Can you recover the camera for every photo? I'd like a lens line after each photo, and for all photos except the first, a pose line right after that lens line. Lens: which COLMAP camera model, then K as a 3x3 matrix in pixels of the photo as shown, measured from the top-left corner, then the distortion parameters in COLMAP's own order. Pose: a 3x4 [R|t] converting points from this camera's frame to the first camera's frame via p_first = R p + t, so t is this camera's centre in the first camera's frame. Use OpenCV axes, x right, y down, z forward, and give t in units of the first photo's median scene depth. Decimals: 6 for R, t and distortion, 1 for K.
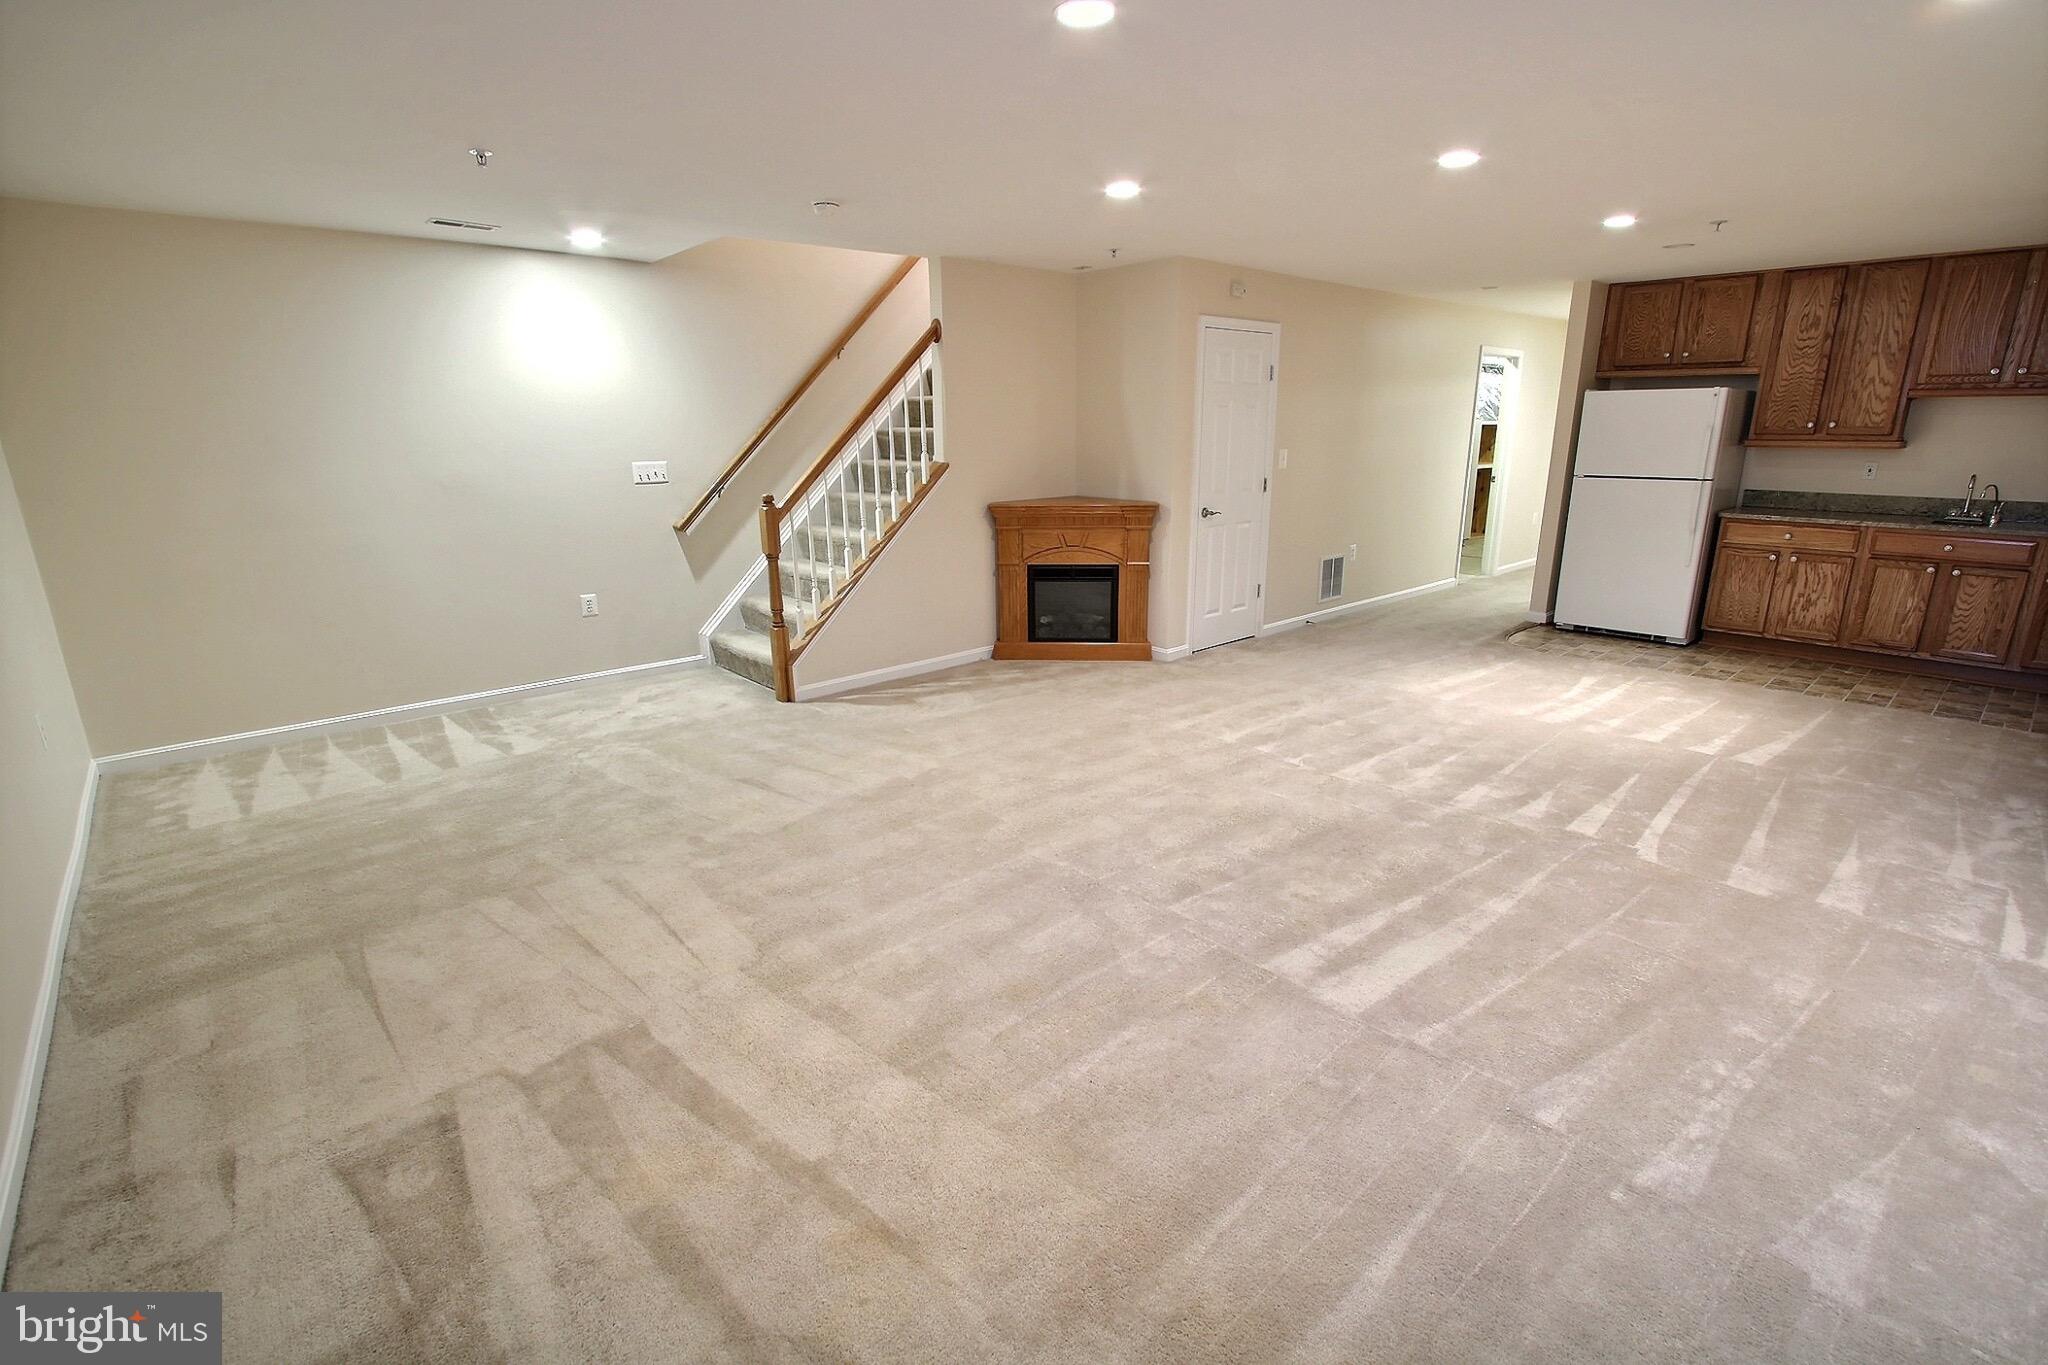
lens RADIAL K [[944.4, 0, 1032.7], [0, 944.4, 682.1], [0, 0, 1]] dist [-0.021419, 0.006312]
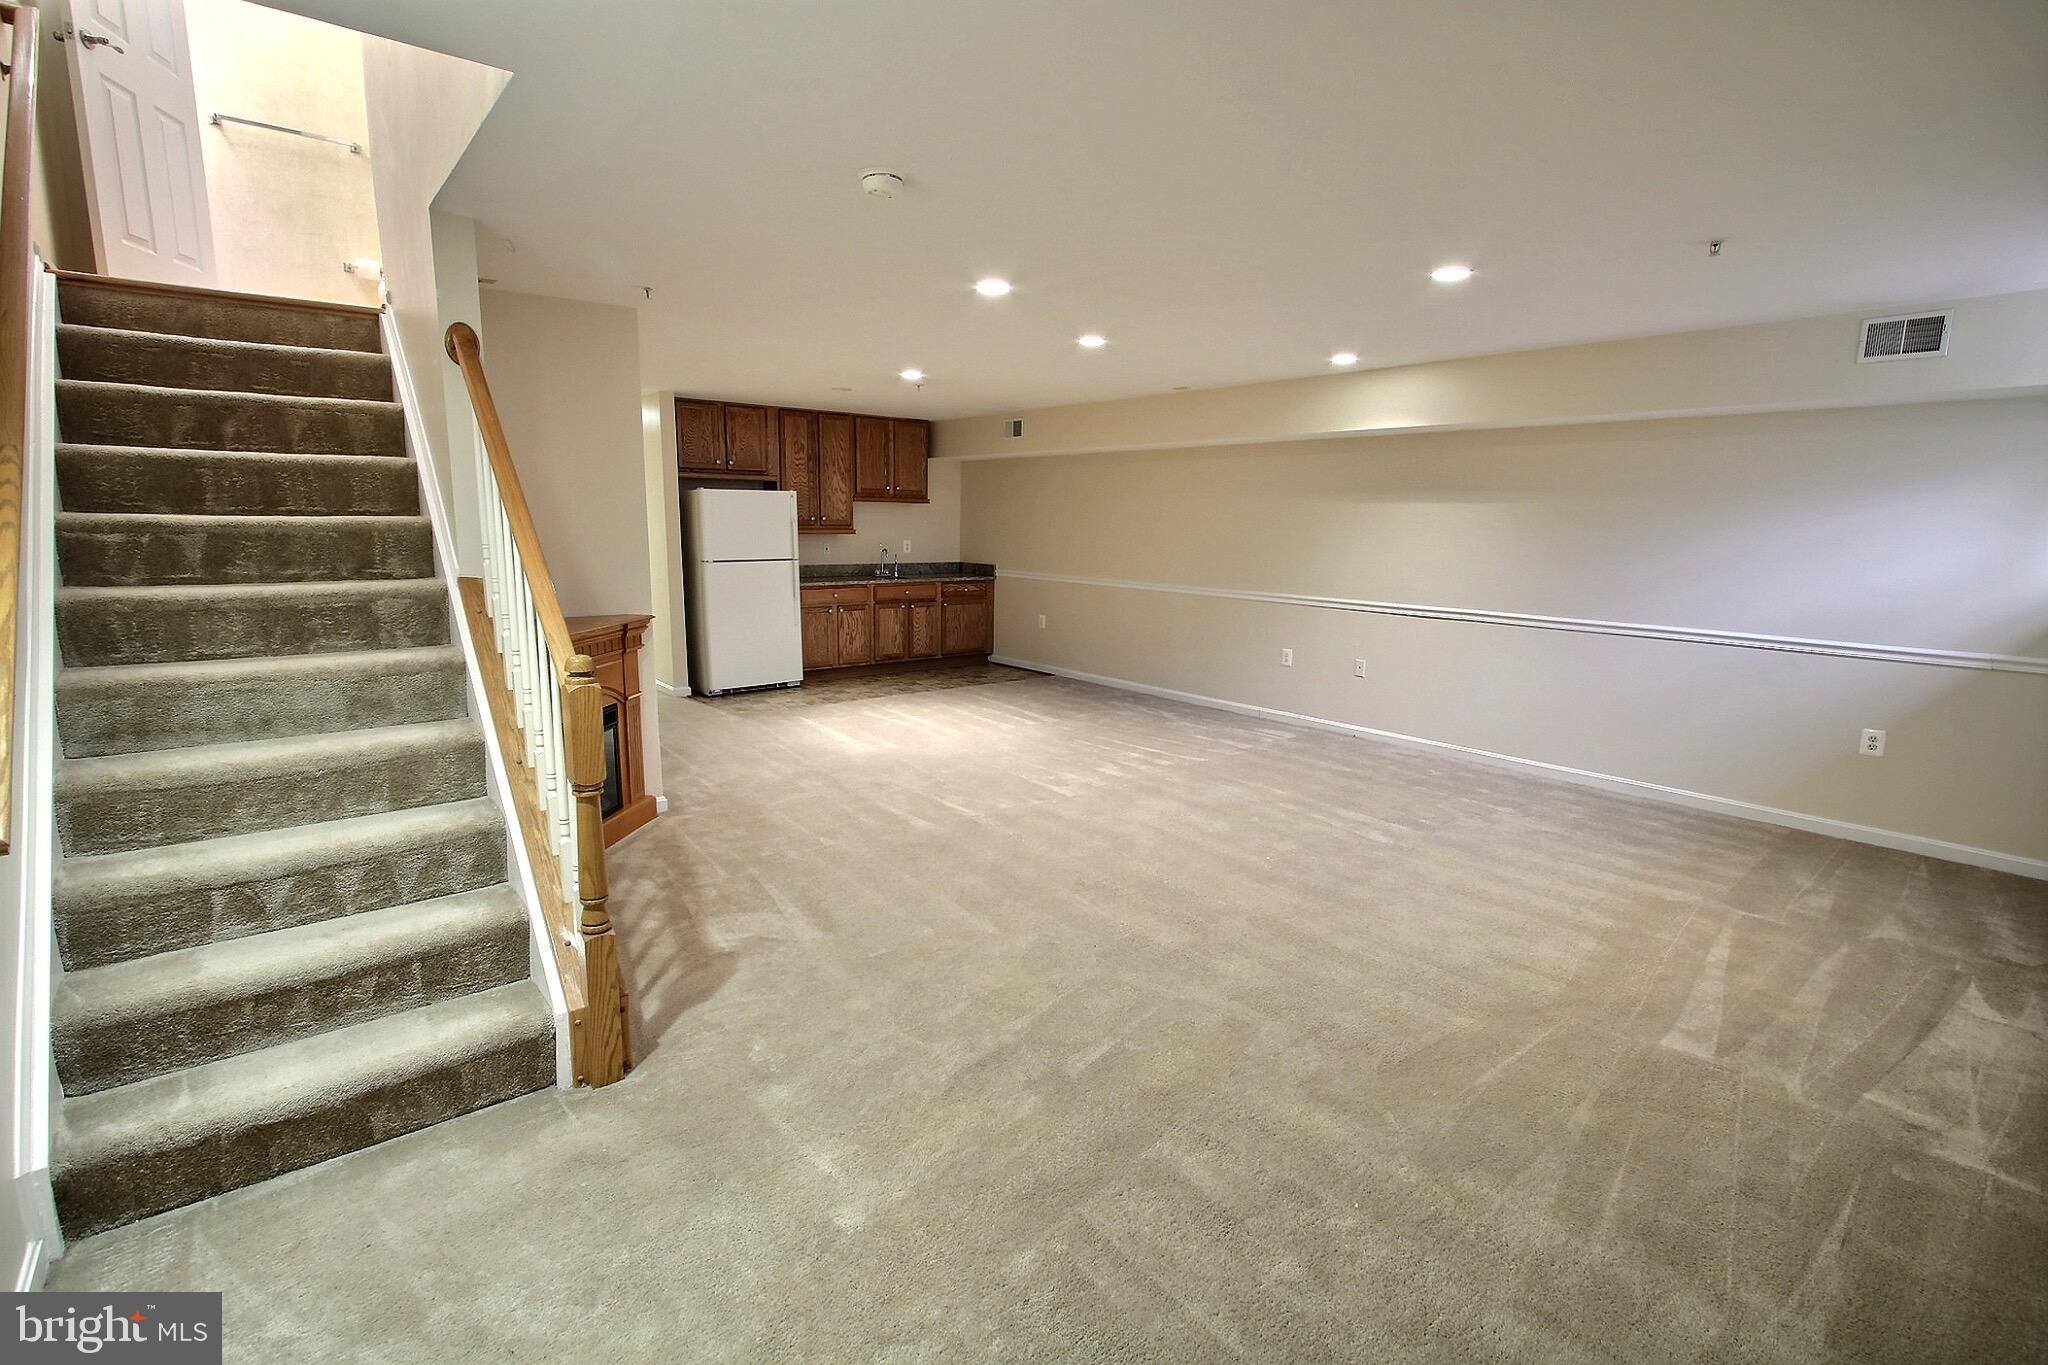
lens RADIAL K [[944.4, 0, 1006.8], [0, 944.4, 682.2], [0, 0, 1]] dist [-0.021419, 0.006312]
pose [[0.069055, -0.165082, 0.983859, -0.633878], [0.254270, 0.956555, 0.142654, -0.174818], [-0.964665, 0.240315, 0.108030, 0.647002]]
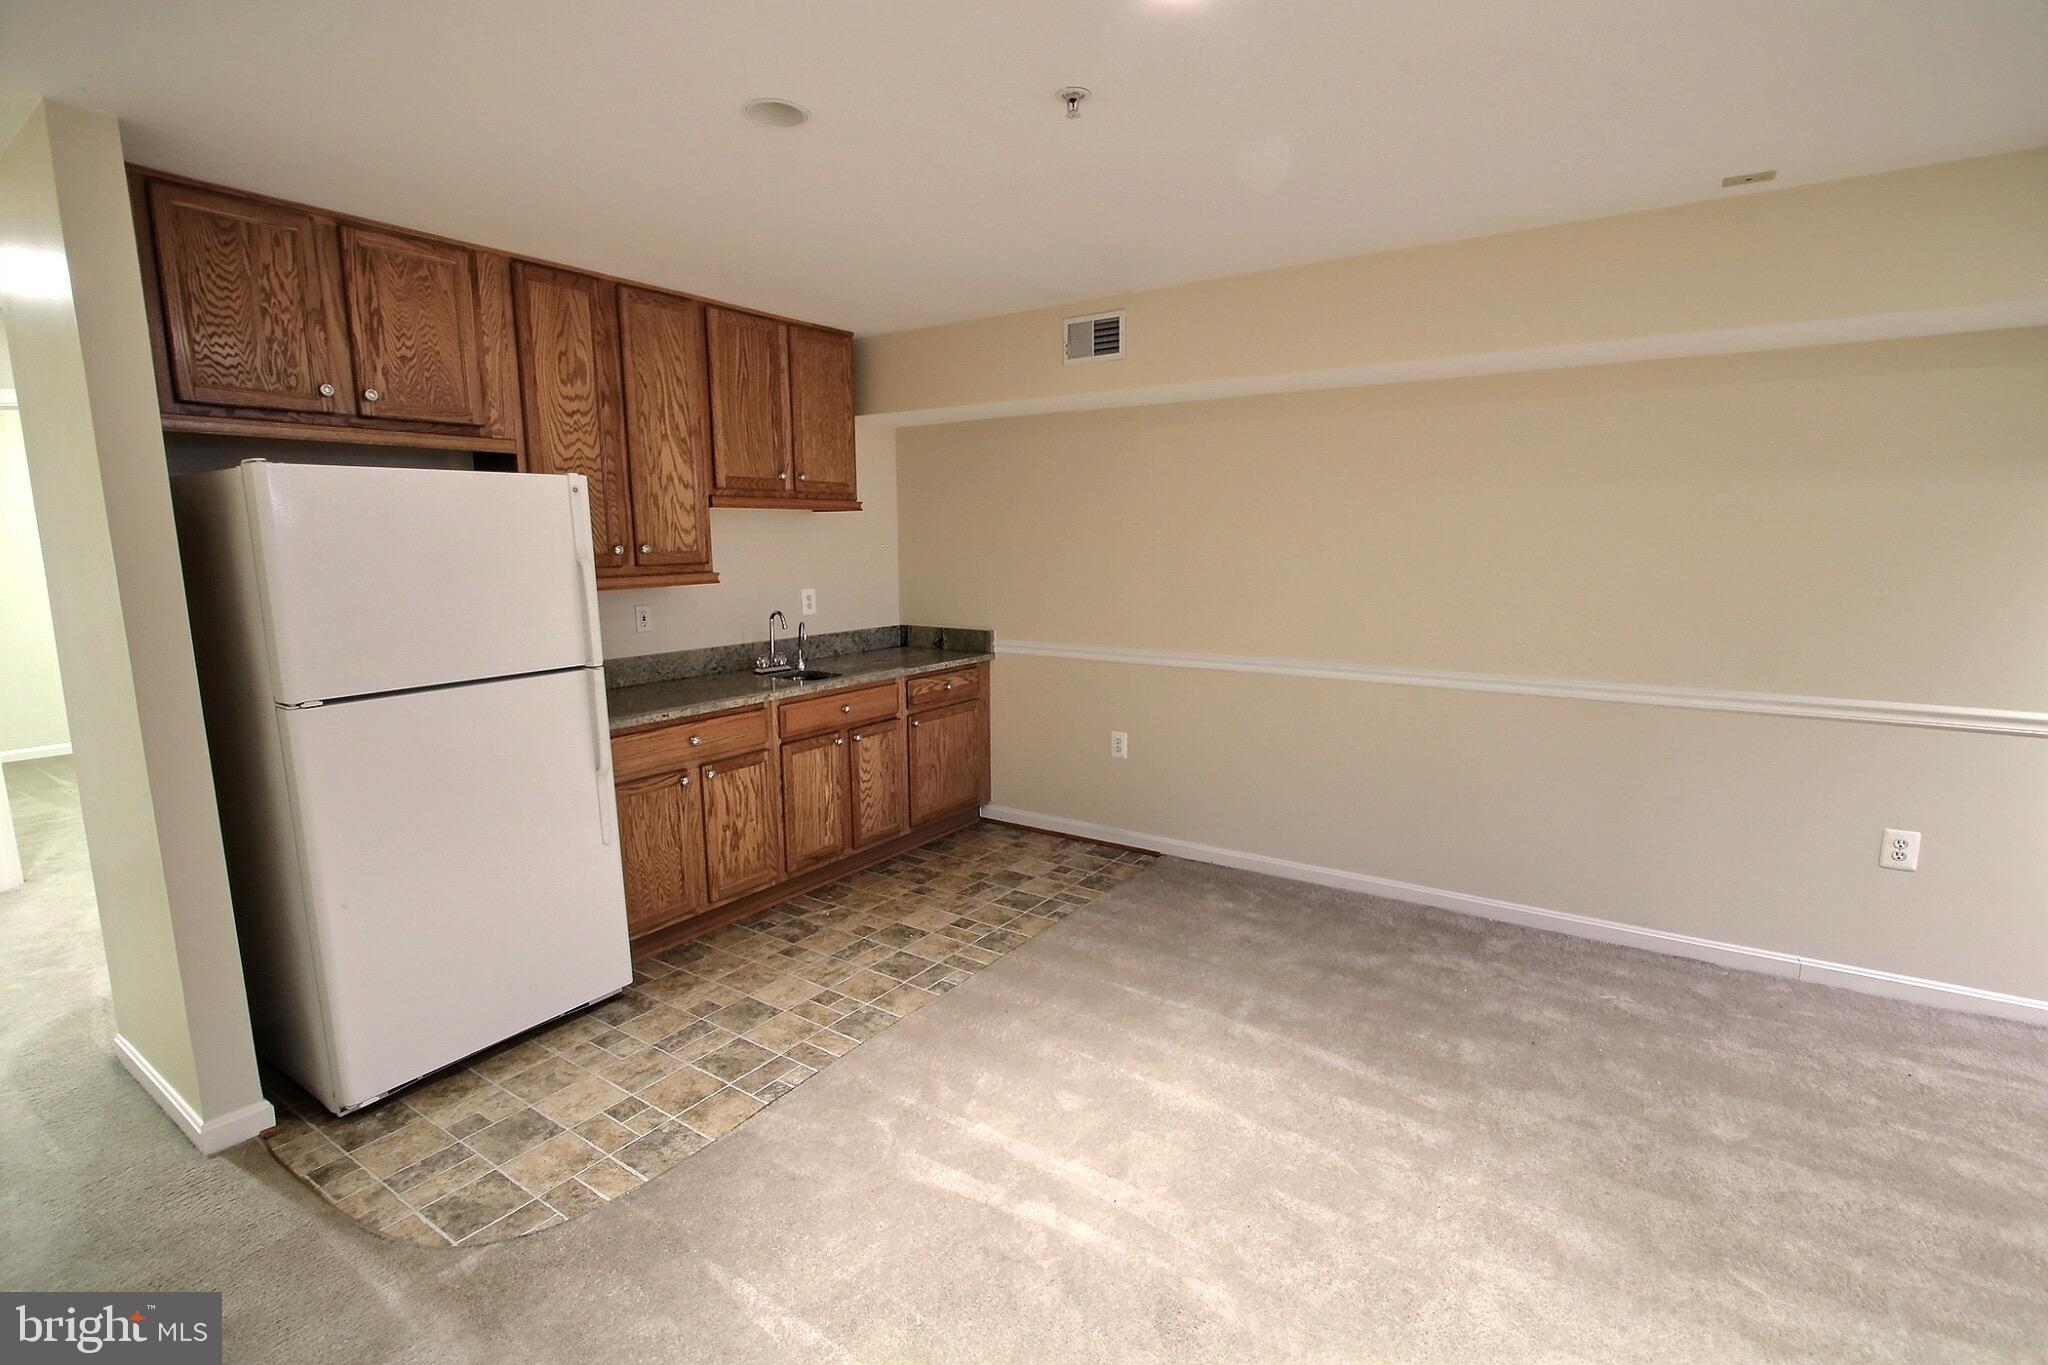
lens RADIAL K [[944.4, 0, 1021.6], [0, 944.4, 682.1], [0, 0, 1]] dist [-0.021419, 0.006312]
pose [[-0.228833, -0.141707, 0.963096, 0.223646], [0.269925, 0.941318, 0.202637, -0.261263], [-0.935295, 0.306334, -0.177155, 0.937469]]
